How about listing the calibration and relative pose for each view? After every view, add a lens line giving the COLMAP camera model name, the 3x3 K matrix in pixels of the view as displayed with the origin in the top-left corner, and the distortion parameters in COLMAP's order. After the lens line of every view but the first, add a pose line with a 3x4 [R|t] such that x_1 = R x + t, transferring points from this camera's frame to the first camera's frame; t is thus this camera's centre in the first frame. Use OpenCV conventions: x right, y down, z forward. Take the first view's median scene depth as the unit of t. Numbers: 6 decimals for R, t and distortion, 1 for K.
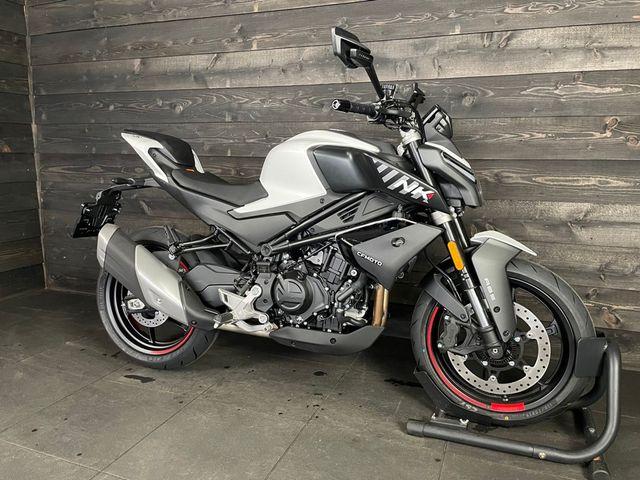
lens RADIAL K [[494.9, 0, 319.0], [0, 494.9, 234.6], [0, 0, 1]] dist [0.078815, -0.104692]
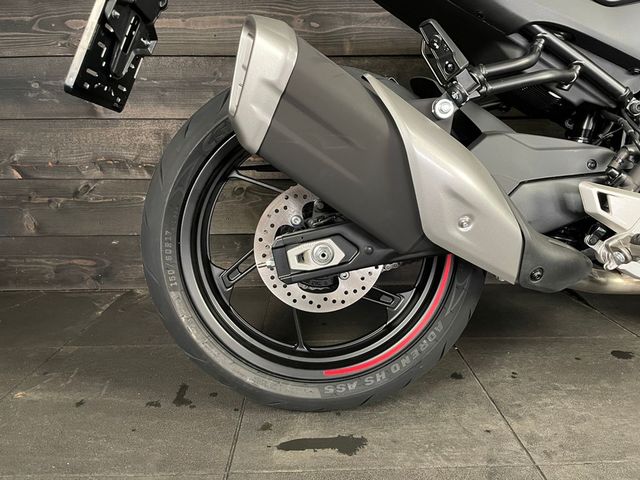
lens RADIAL K [[494.9, 0, 322.8], [0, 494.9, 238.5], [0, 0, 1]] dist [0.078815, -0.104692]
pose [[0.924056, -0.092166, 0.370980, -0.527852], [0.077296, 0.995502, 0.054788, 0.113086], [-0.374360, -0.021952, 0.927023, 0.691430]]
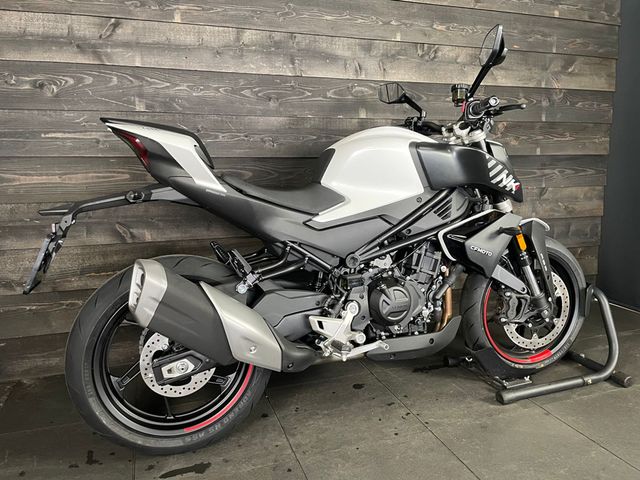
lens RADIAL K [[494.9, 0, 330.6], [0, 494.9, 235.0], [0, 0, 1]] dist [0.078815, -0.104692]
pose [[0.753318, -0.115319, 0.647466, -0.675305], [0.115358, 0.992413, 0.042540, -0.054714], [-0.647460, 0.042644, 0.760906, 0.338491]]
